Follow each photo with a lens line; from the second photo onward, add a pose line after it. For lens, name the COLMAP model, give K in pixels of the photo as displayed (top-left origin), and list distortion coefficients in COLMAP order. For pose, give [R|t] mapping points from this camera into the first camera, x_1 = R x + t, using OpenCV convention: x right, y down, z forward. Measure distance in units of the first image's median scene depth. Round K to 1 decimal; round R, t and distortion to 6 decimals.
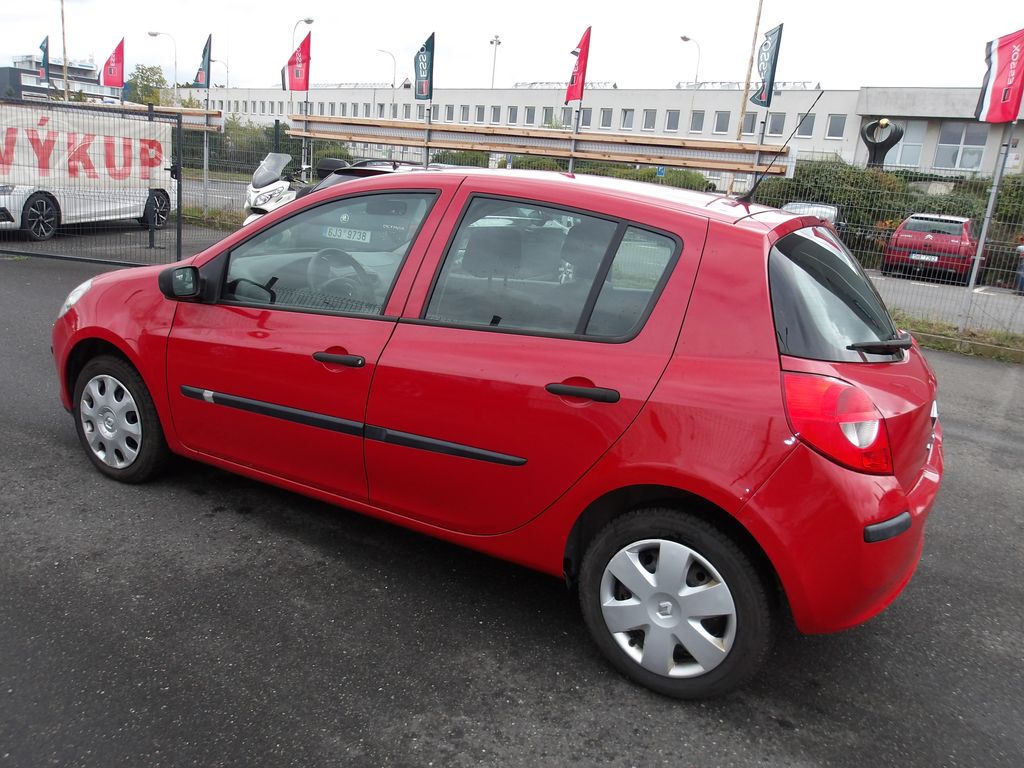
lens RADIAL K [[857.6, 0, 511.1], [0, 857.6, 413.9], [0, 0, 1]] dist [-0.002139, -0.003559]
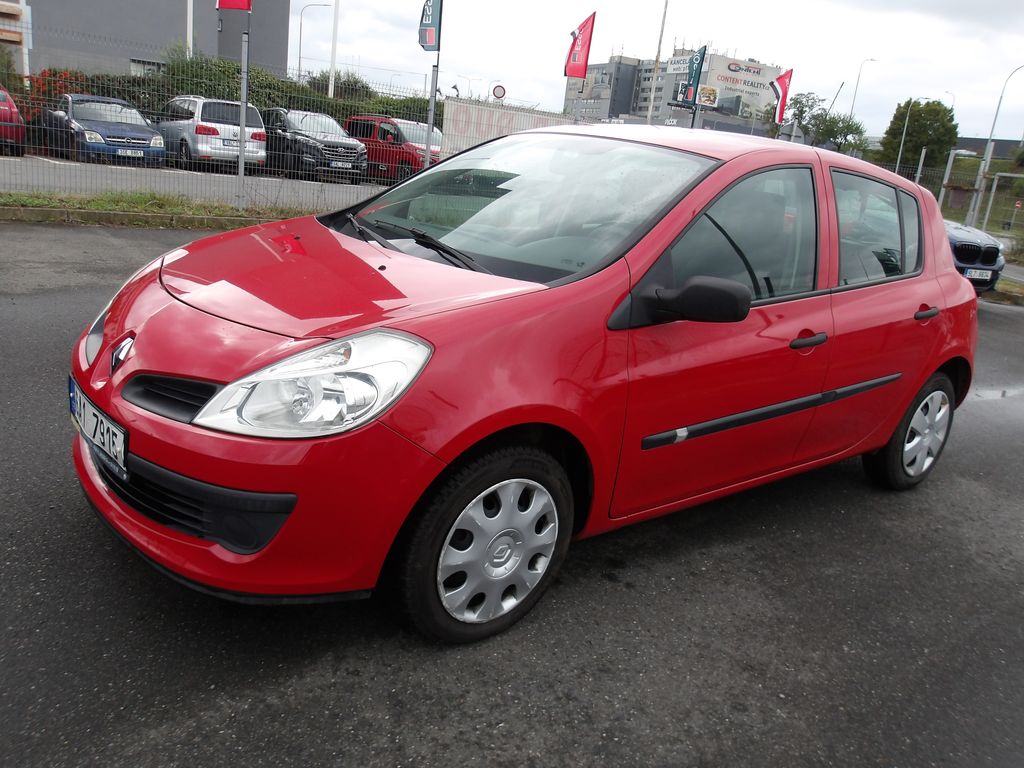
lens RADIAL K [[855.0, 0, 512.0], [0, 855.0, 384.0], [0, 0, 1]] dist [0.000591, 0.004990]
pose [[0.322925, -0.289781, 0.900970, -1.039116], [0.165632, 0.954584, 0.247660, -0.272136], [-0.931819, 0.069254, 0.356256, 0.799724]]
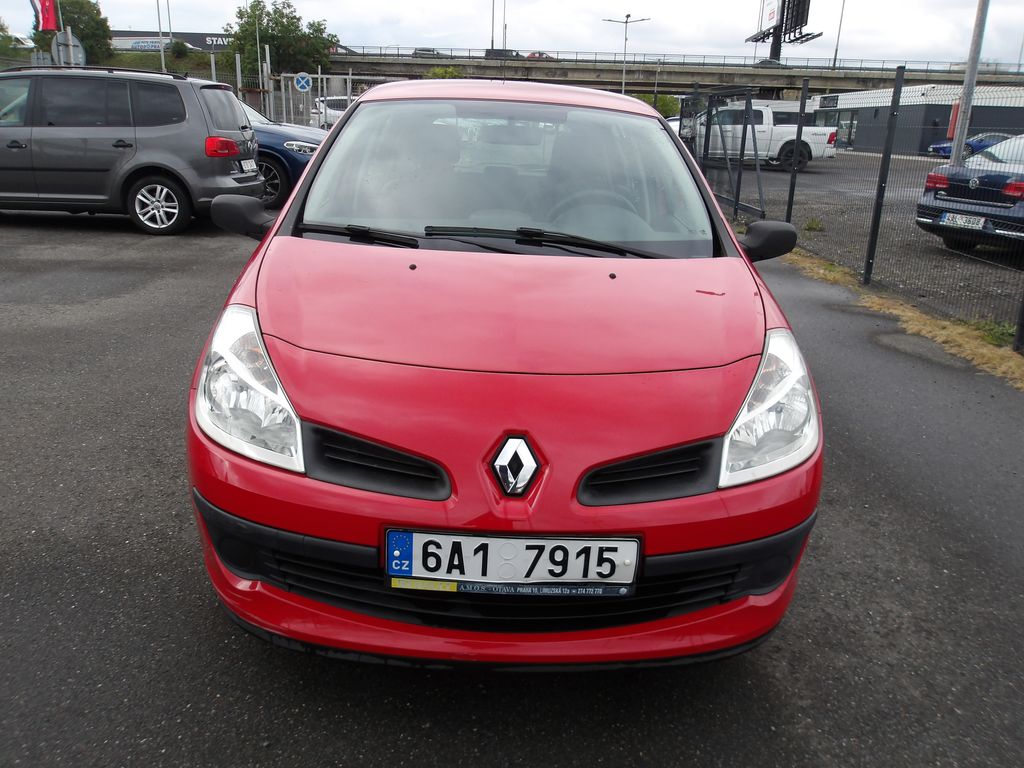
lens RADIAL K [[855.0, 0, 512.0], [0, 855.0, 384.0], [0, 0, 1]] dist [0.000591, 0.004990]
pose [[-0.538780, -0.345985, 0.768122, -0.904585], [0.148068, 0.858691, 0.490639, -0.467705], [-0.829332, 0.378080, -0.411416, 1.503404]]
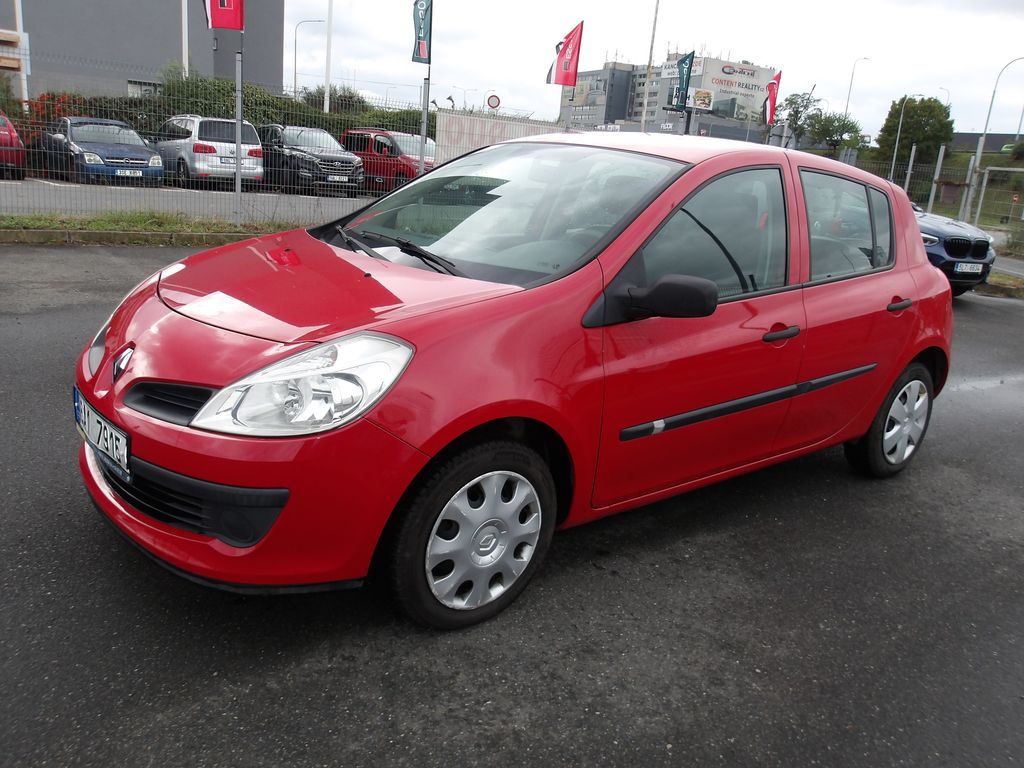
lens RADIAL K [[855.0, 0, 512.0], [0, 855.0, 384.0], [0, 0, 1]] dist [0.000591, 0.004990]
pose [[0.318879, -0.290445, 0.902196, -1.067586], [0.194241, 0.951711, 0.237731, -0.268936], [-0.927678, 0.099436, 0.359897, 0.770187]]
